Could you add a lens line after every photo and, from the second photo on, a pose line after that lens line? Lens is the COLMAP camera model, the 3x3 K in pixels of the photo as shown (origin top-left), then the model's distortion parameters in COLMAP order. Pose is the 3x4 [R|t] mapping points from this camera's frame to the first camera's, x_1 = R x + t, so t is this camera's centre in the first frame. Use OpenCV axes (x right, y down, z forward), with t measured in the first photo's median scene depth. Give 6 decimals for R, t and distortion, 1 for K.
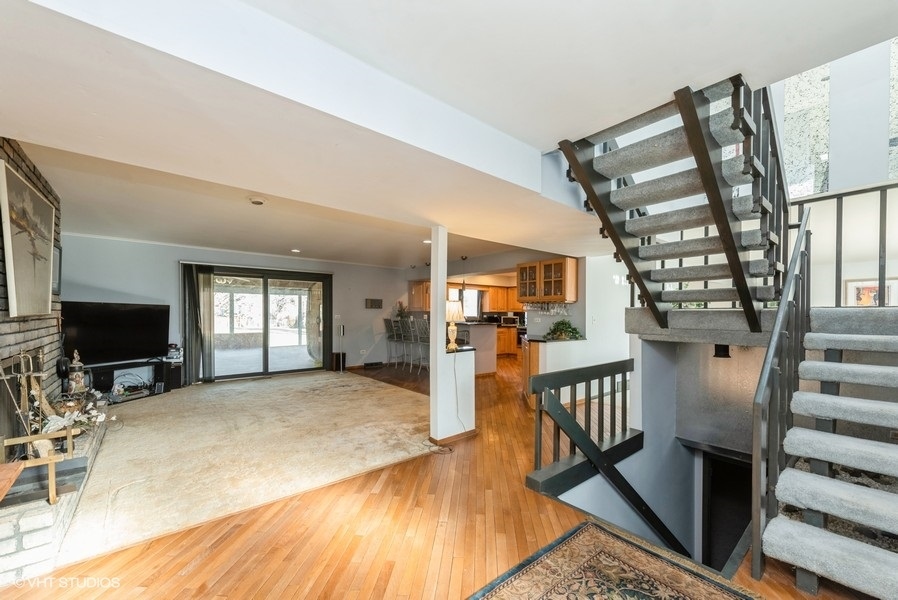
lens RADIAL K [[354.1, 0, 446.7], [0, 354.1, 315.8], [0, 0, 1]] dist [0.007281, -0.002276]
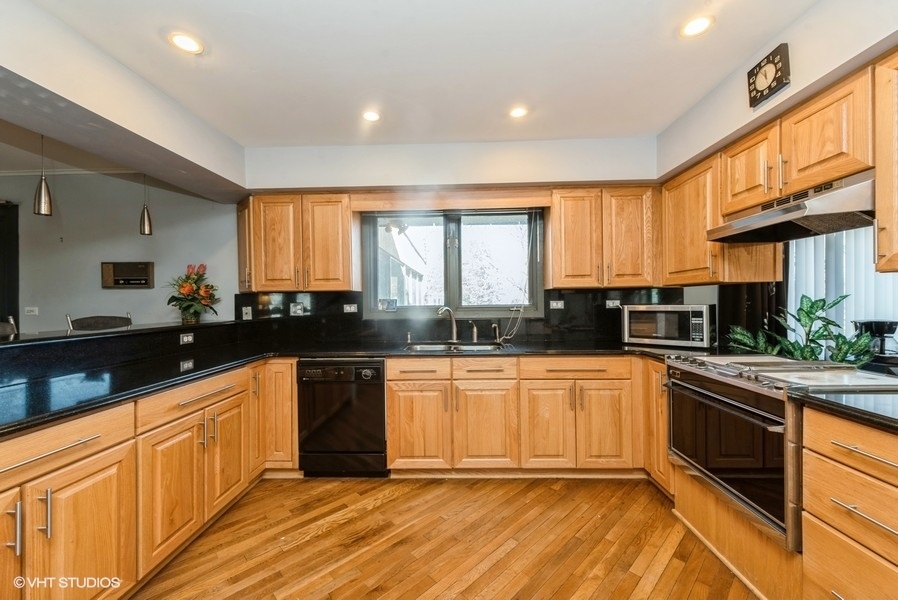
lens RADIAL K [[354.1, 0, 449.9], [0, 354.1, 301.6], [0, 0, 1]] dist [0.007281, -0.002276]
pose [[0.744266, -0.011884, -0.667778, 0.421720], [0.010101, 0.999928, -0.006537, -0.000581], [0.667807, -0.001880, 0.744332, 1.347624]]
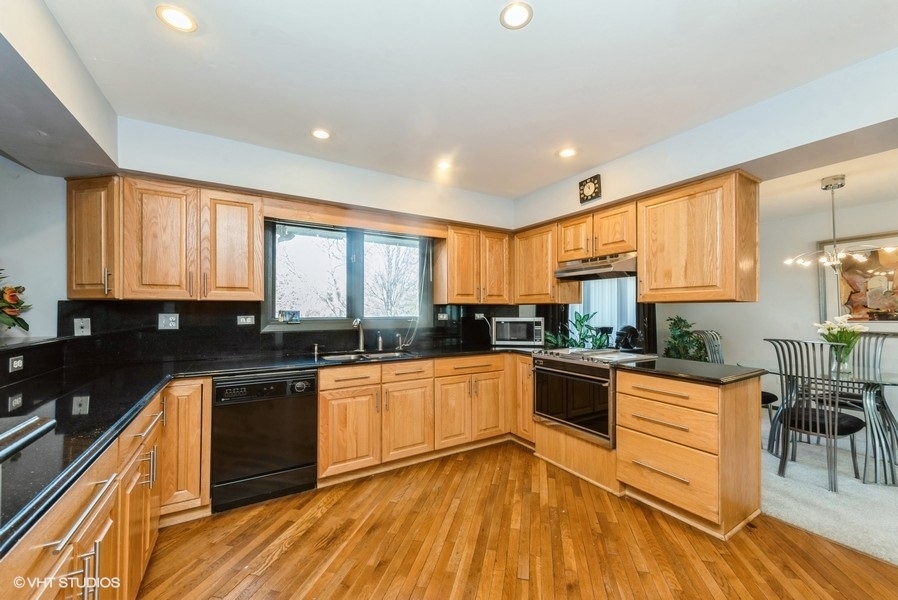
lens RADIAL K [[354.1, 0, 453.4], [0, 354.1, 307.5], [0, 0, 1]] dist [0.007281, -0.002276]
pose [[0.988650, -0.004999, -0.150155, 0.309908], [0.002375, 0.999841, -0.017648, -0.003442], [0.150220, 0.017091, 0.988505, 1.211108]]
